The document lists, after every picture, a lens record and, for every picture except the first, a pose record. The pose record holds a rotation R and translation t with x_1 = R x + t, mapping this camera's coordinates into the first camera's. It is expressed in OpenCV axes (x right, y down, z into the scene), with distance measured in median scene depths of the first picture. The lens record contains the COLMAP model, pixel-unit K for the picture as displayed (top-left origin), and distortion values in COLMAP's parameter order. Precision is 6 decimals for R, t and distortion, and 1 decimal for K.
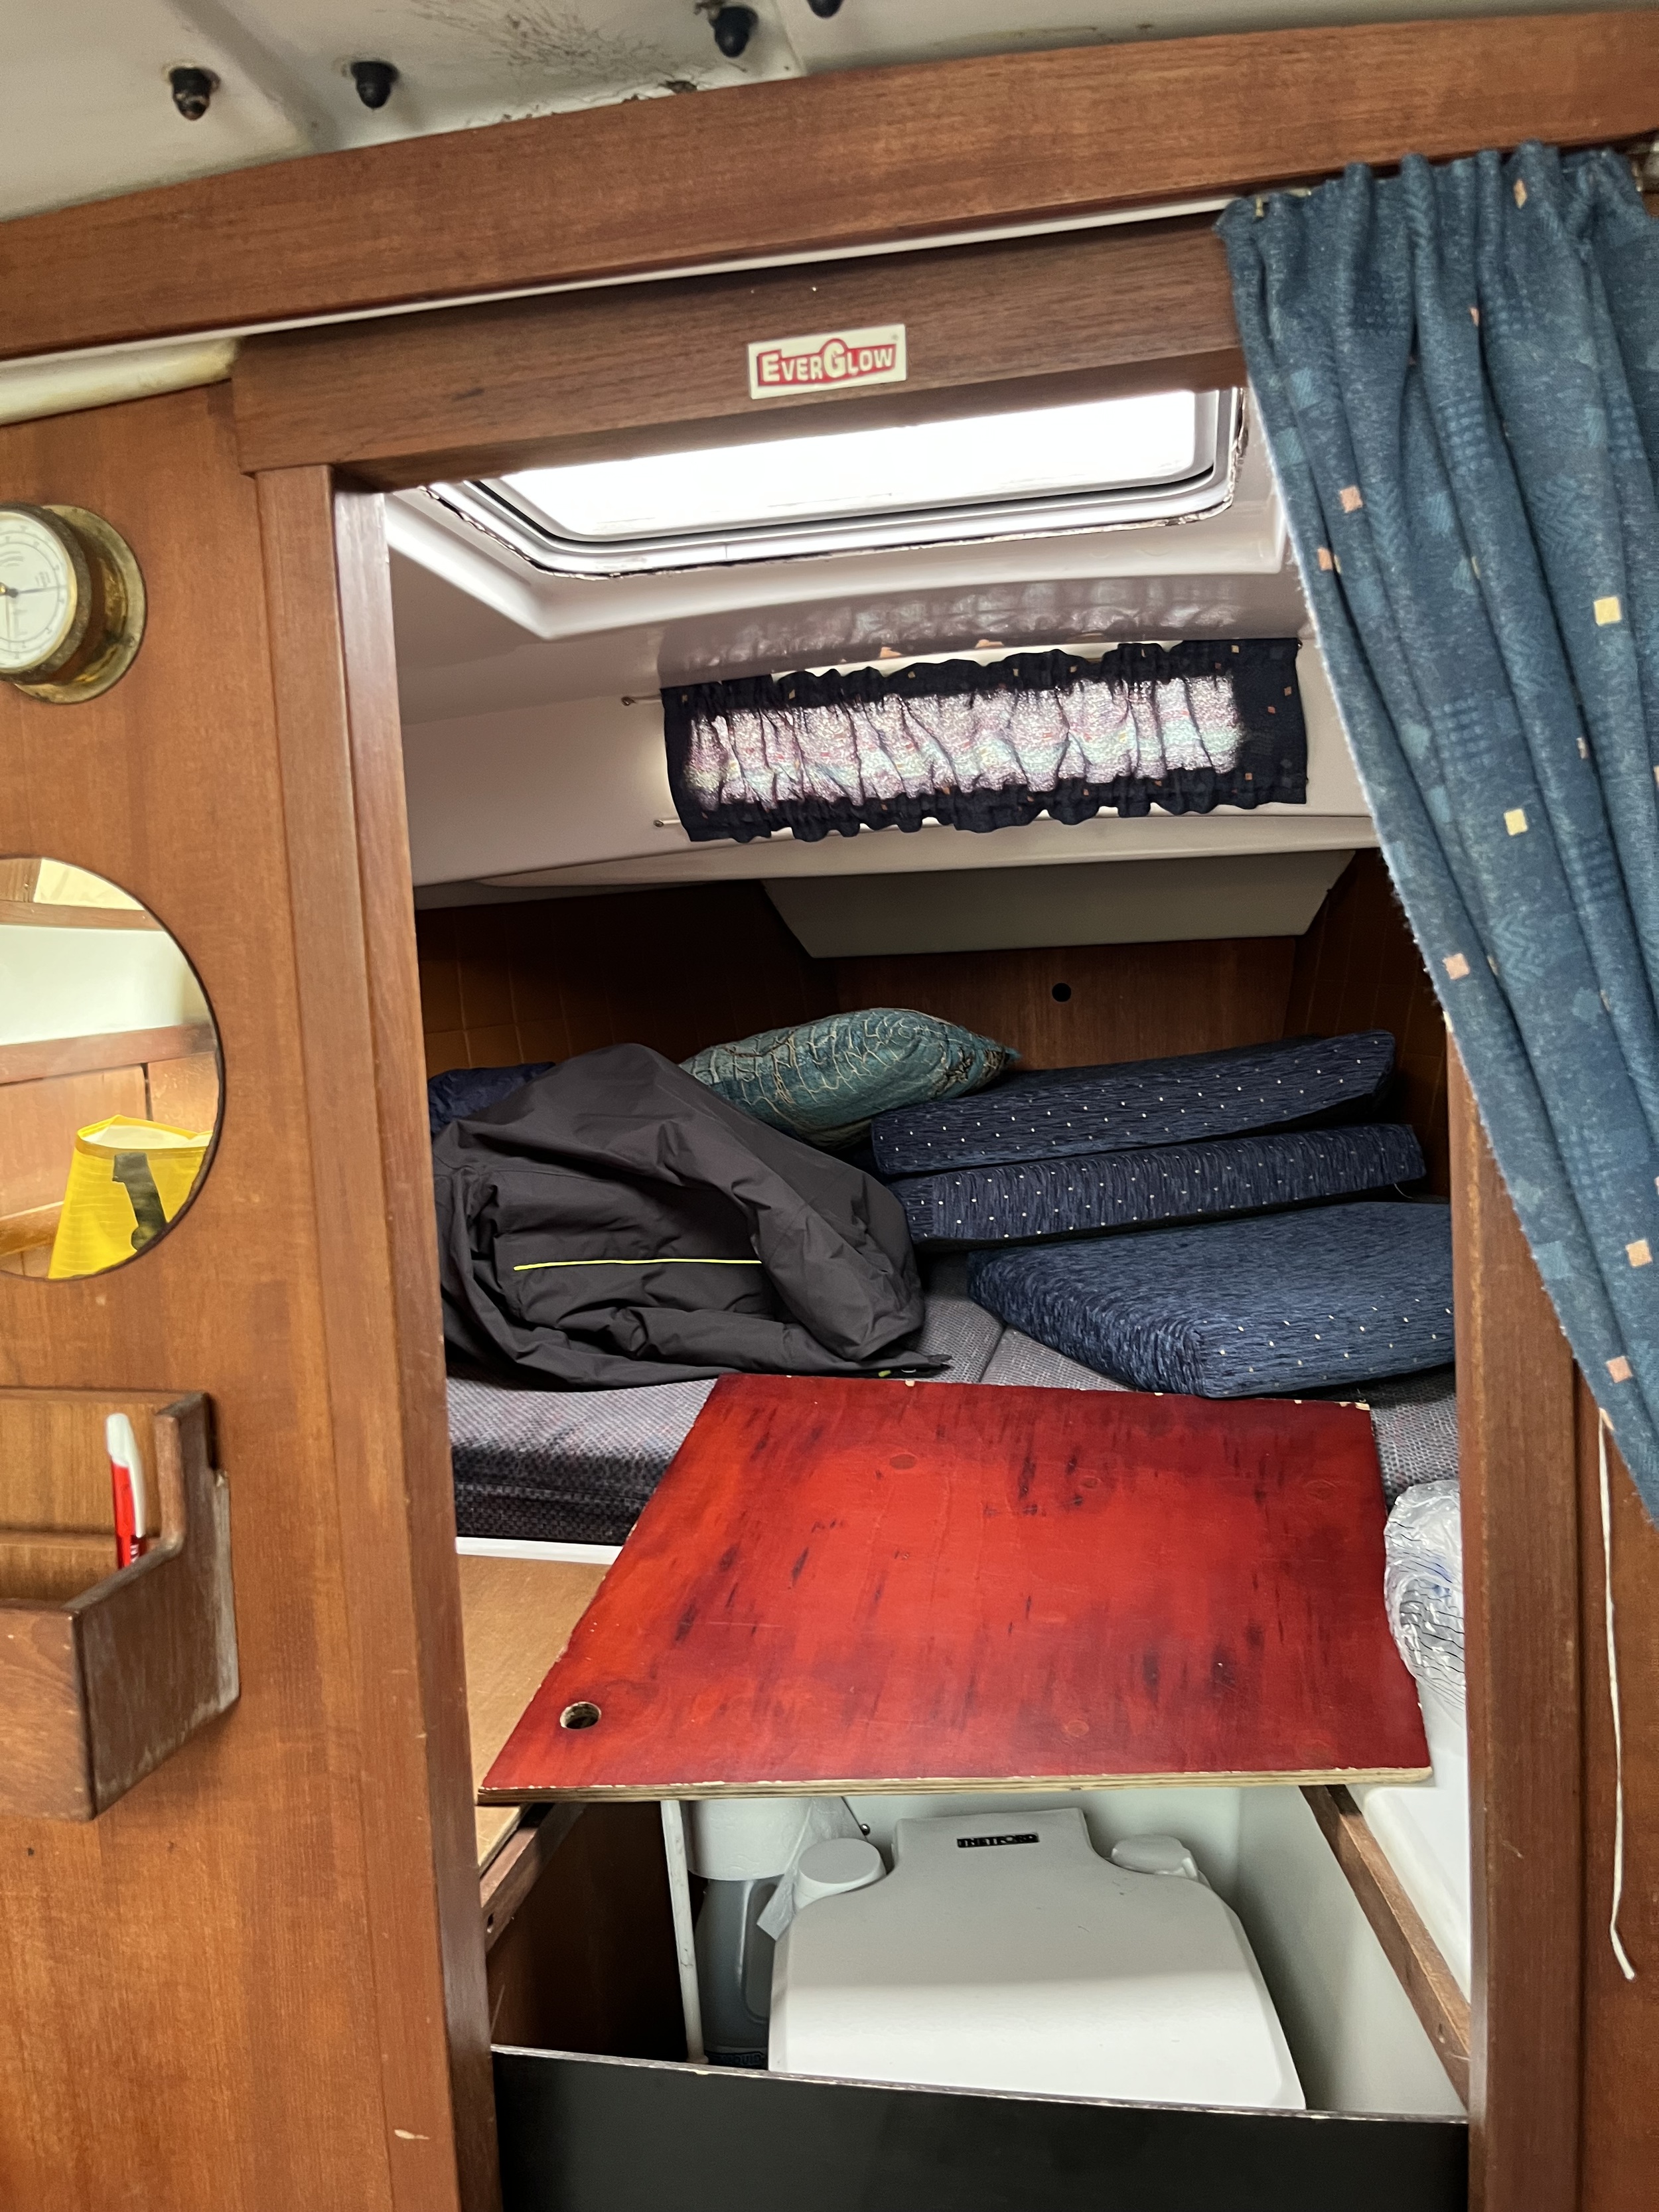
lens RADIAL K [[1683.5, 0, 788.4], [0, 1683.5, 1105.1], [0, 0, 1]] dist [0.071091, -0.105711]
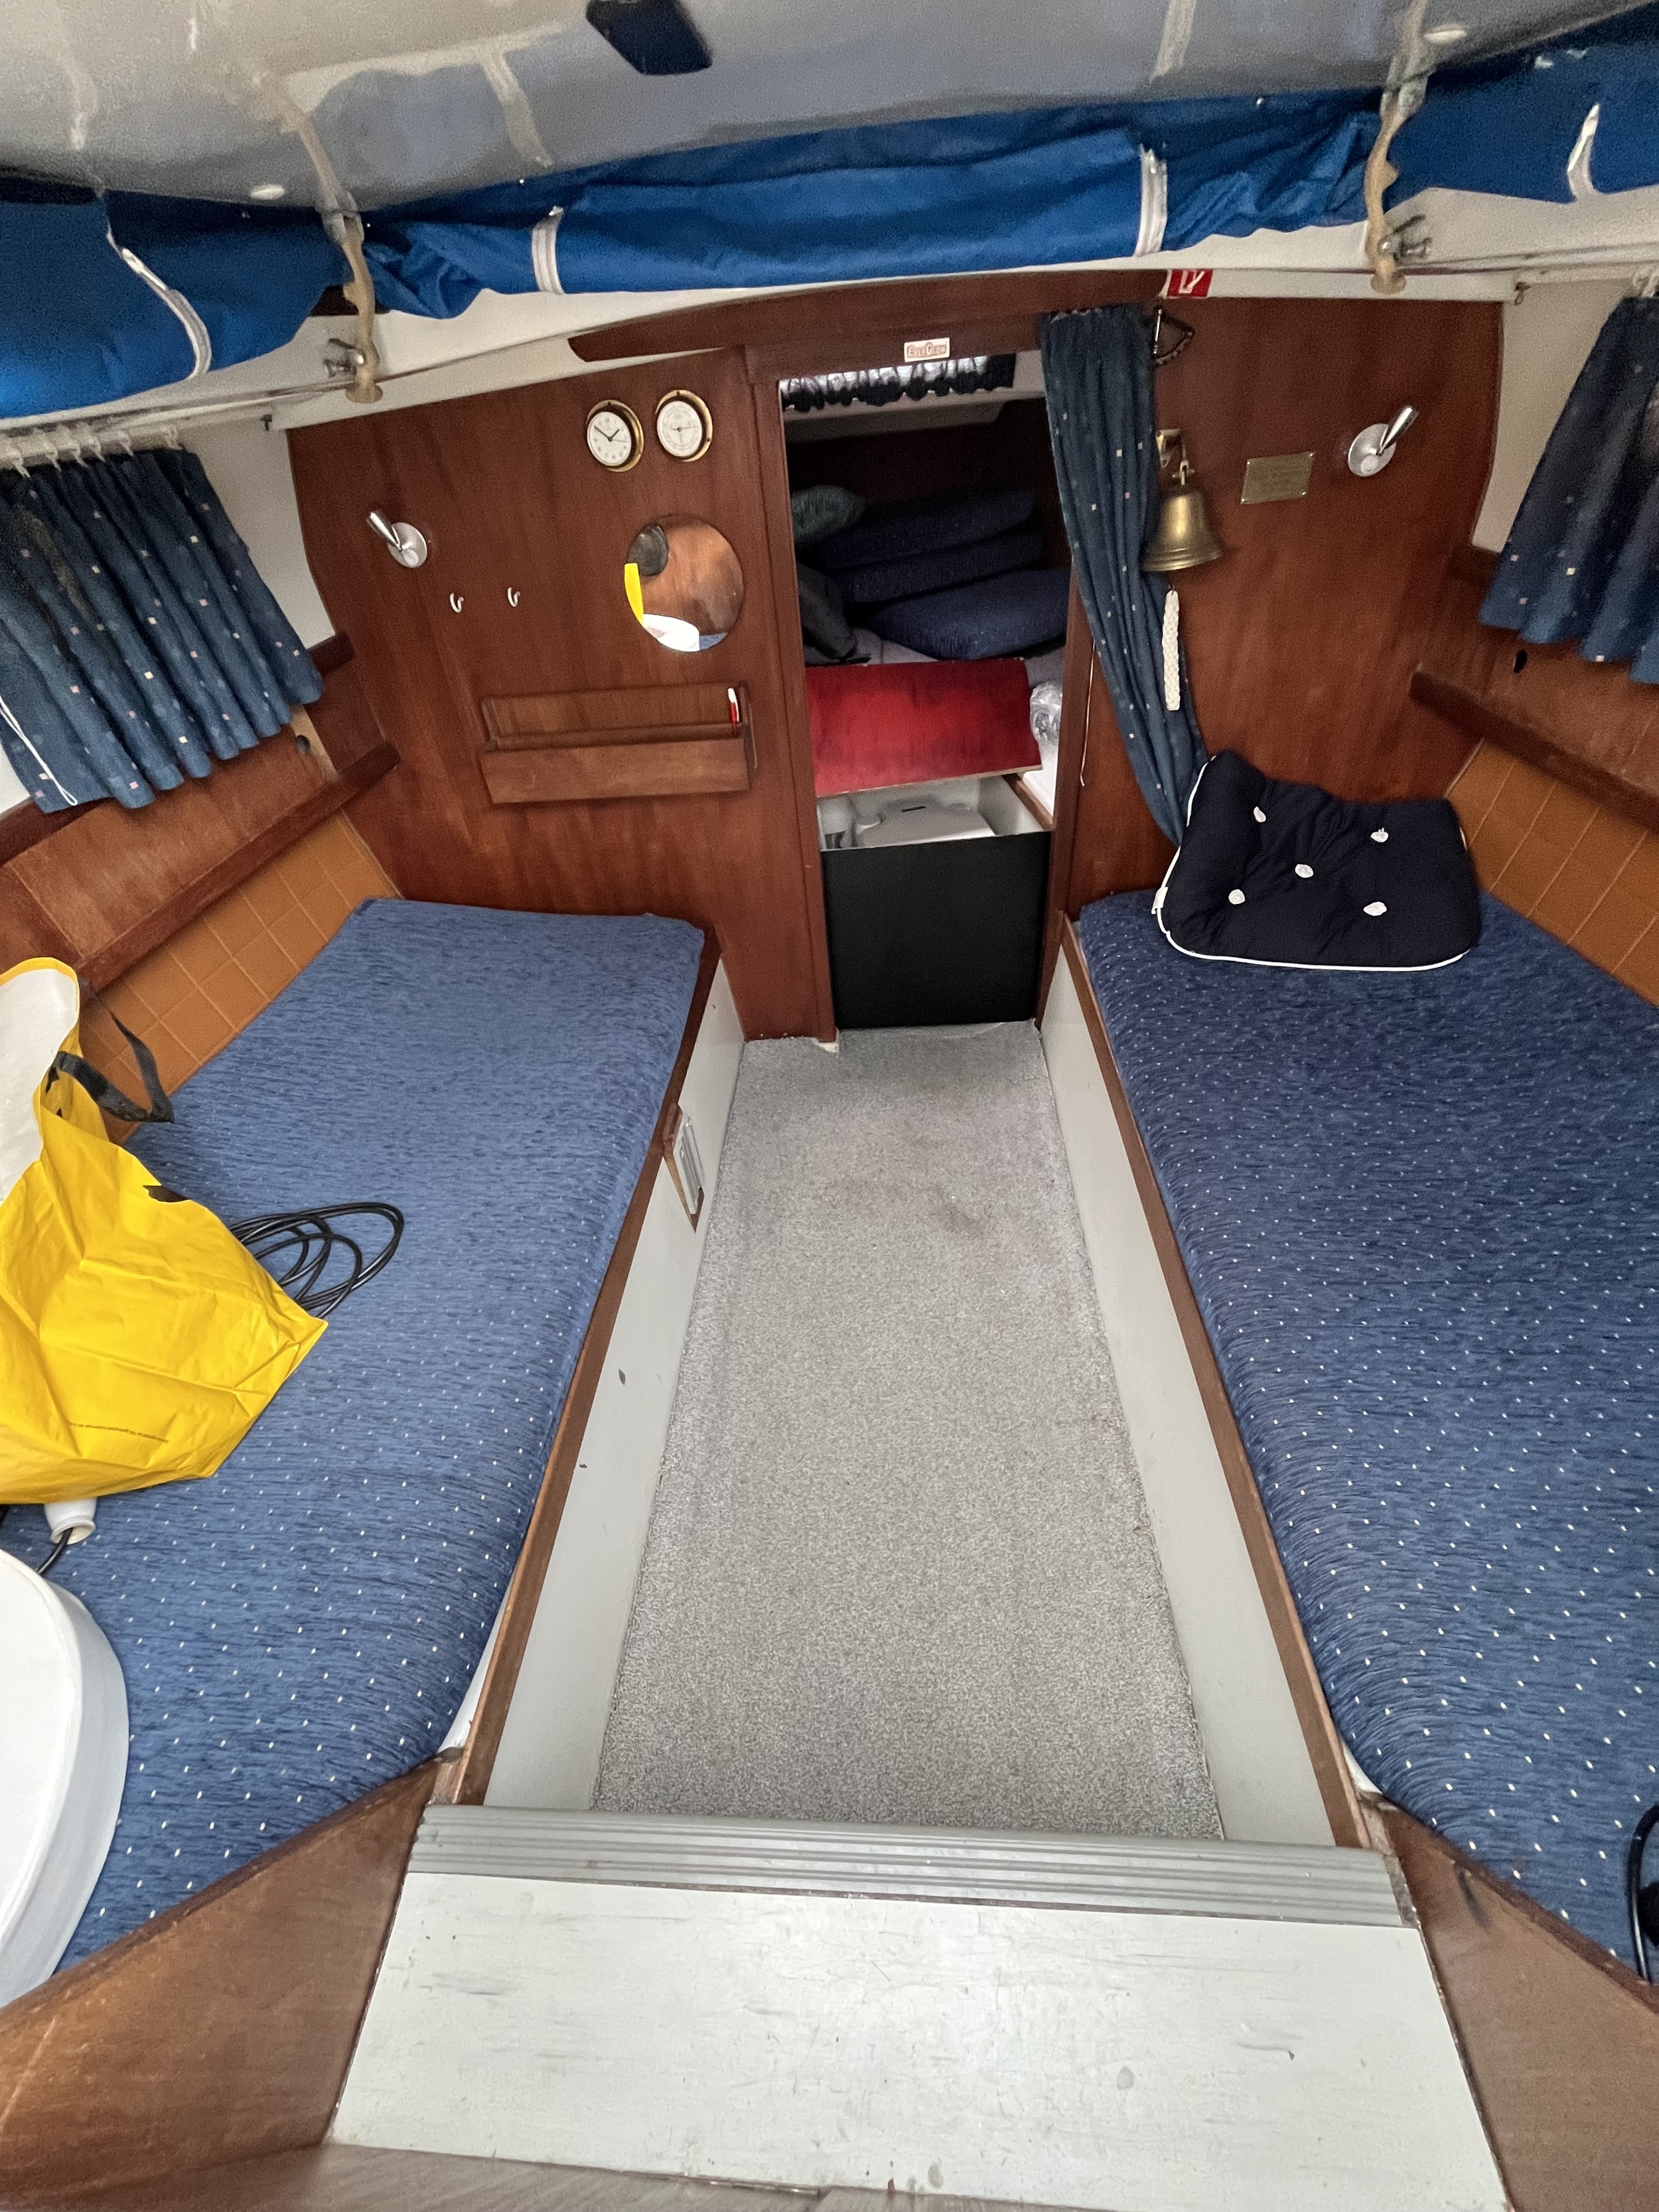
lens RADIAL K [[879.9, 0, 820.1], [0, 879.9, 1113.7], [0, 0, 1]] dist [-0.019270, -0.000071]
pose [[0.982663, -0.152478, 0.105473, -0.330239], [0.061454, 0.804600, 0.590629, -0.121381], [-0.174921, -0.573907, 0.800021, -0.701800]]
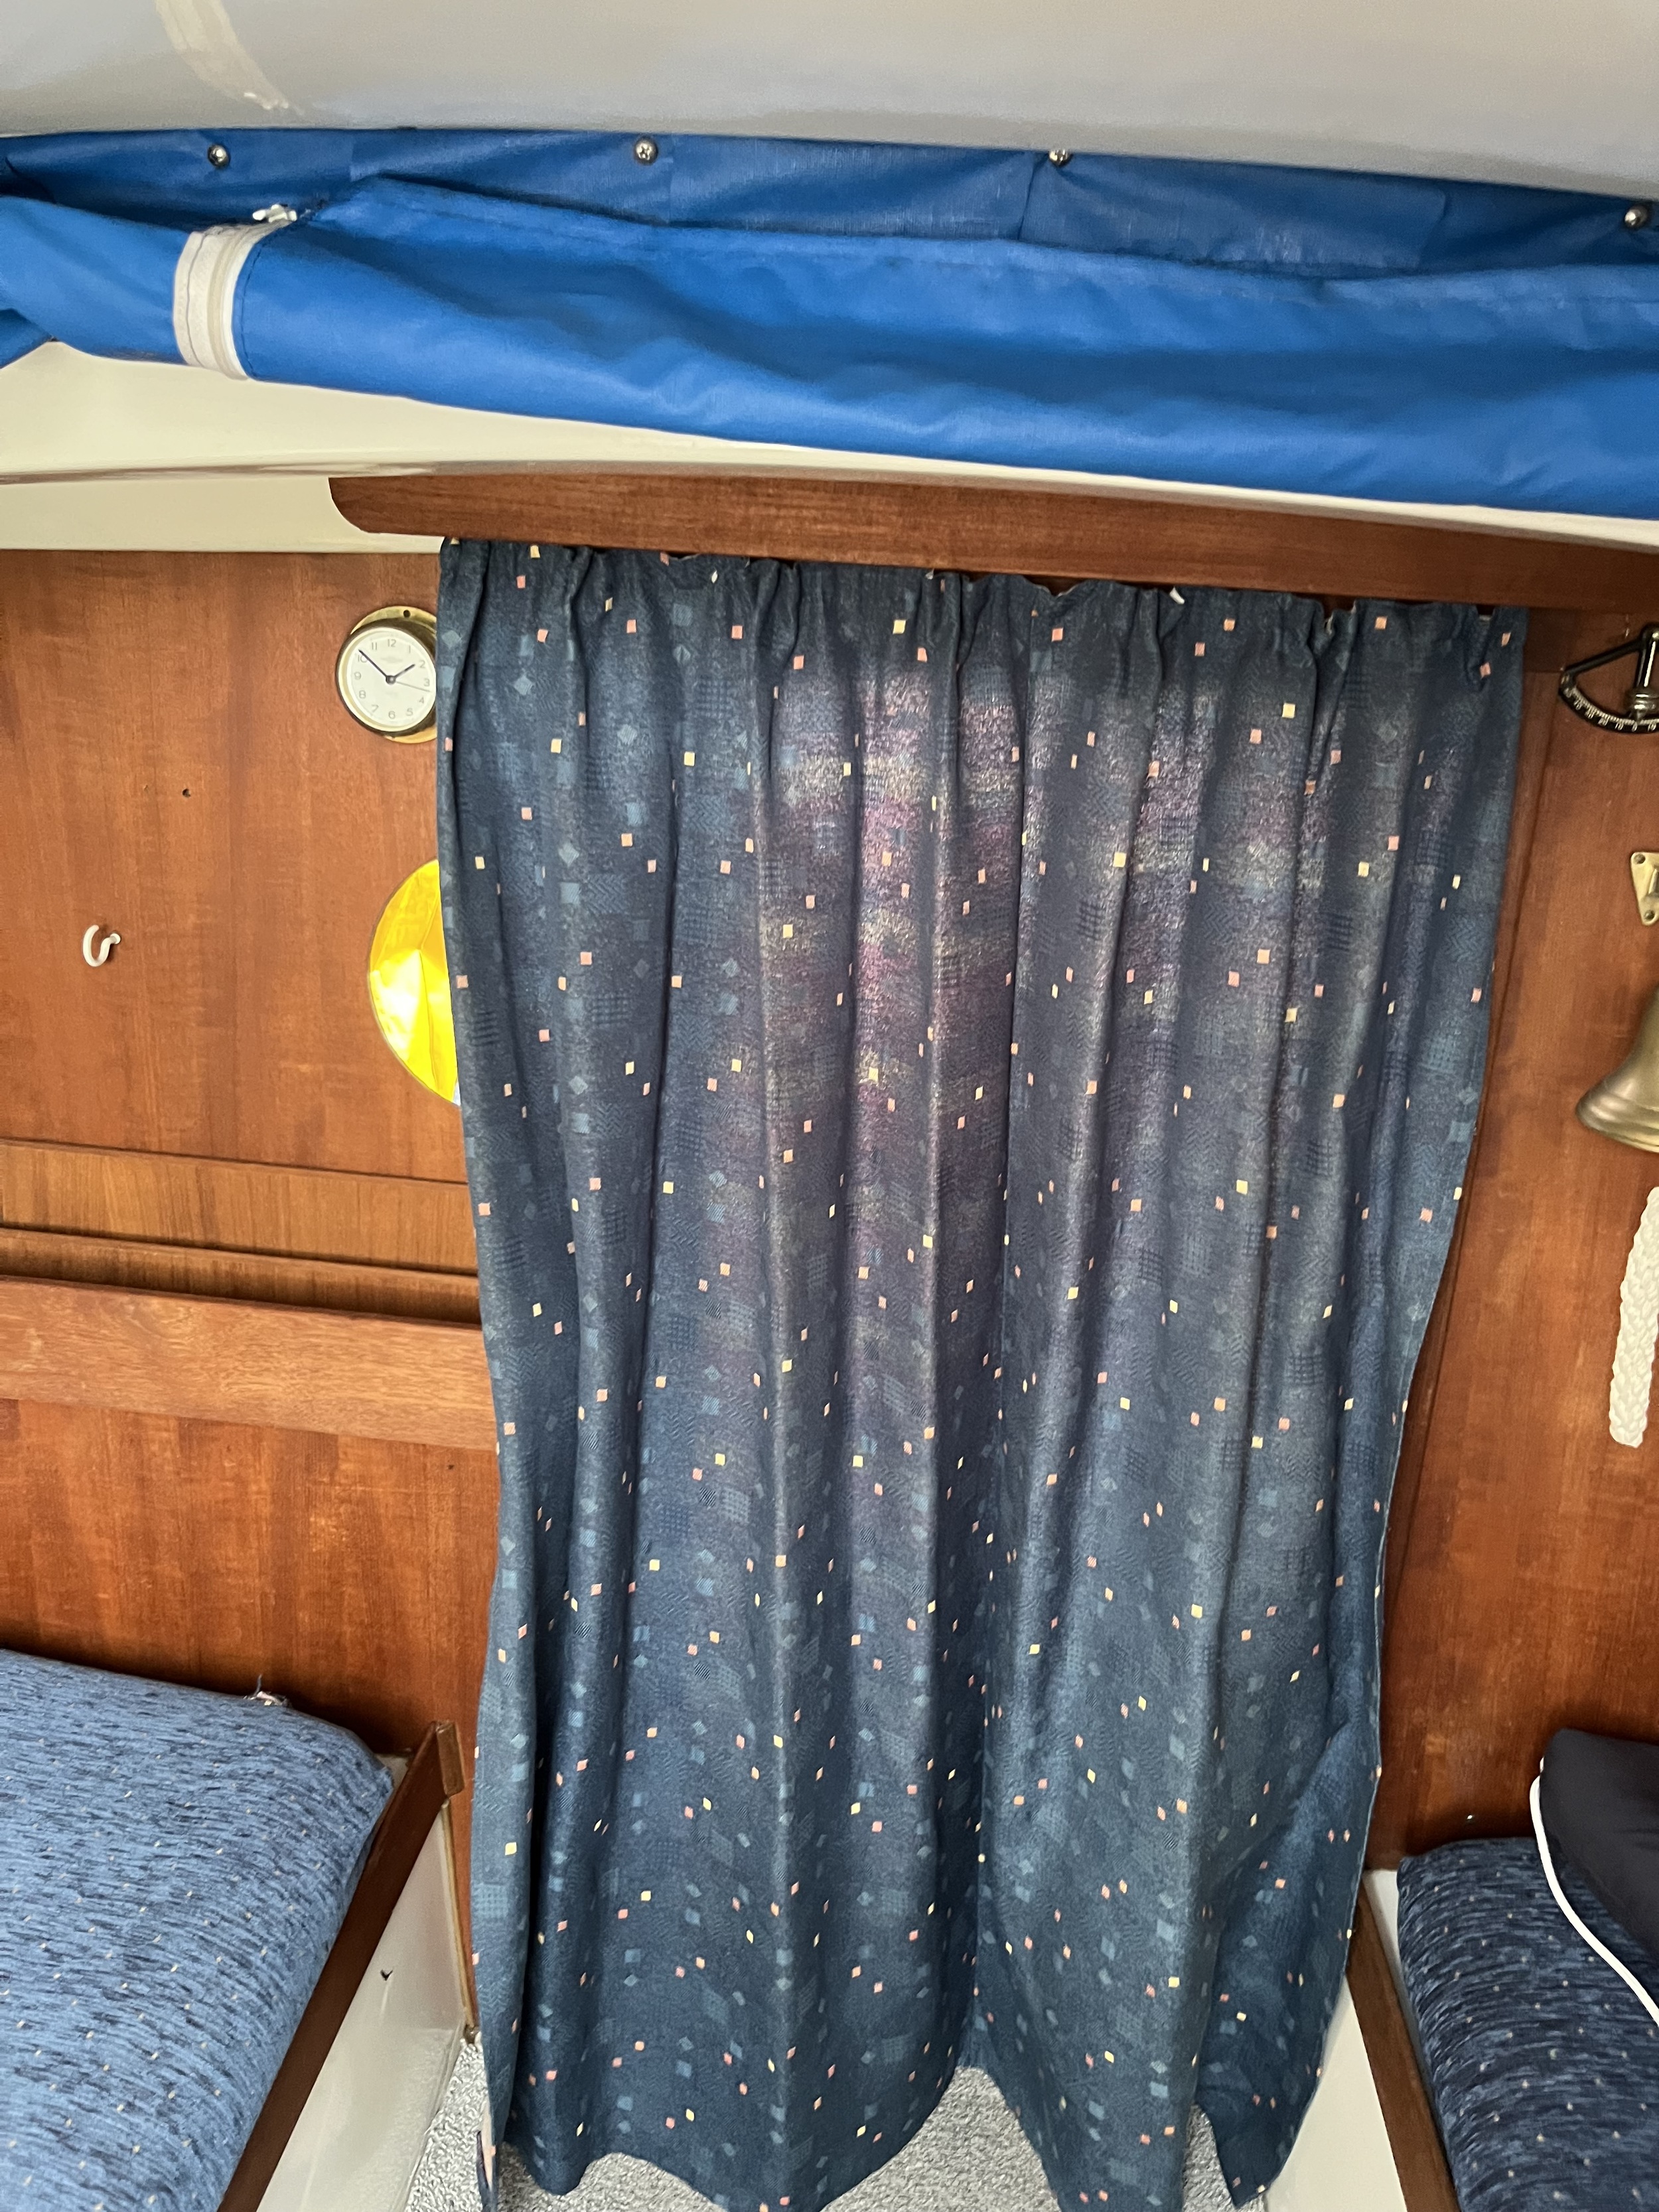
lens RADIAL K [[1726.5, 0, 786.1], [0, 1726.5, 1116.1], [0, 0, 1]] dist [0.058348, -0.125625]
pose [[0.987491, 0.052360, 0.148728, -0.266502], [-0.084616, 0.971901, 0.219654, -0.165084], [-0.133047, -0.229491, 0.964174, -0.329537]]
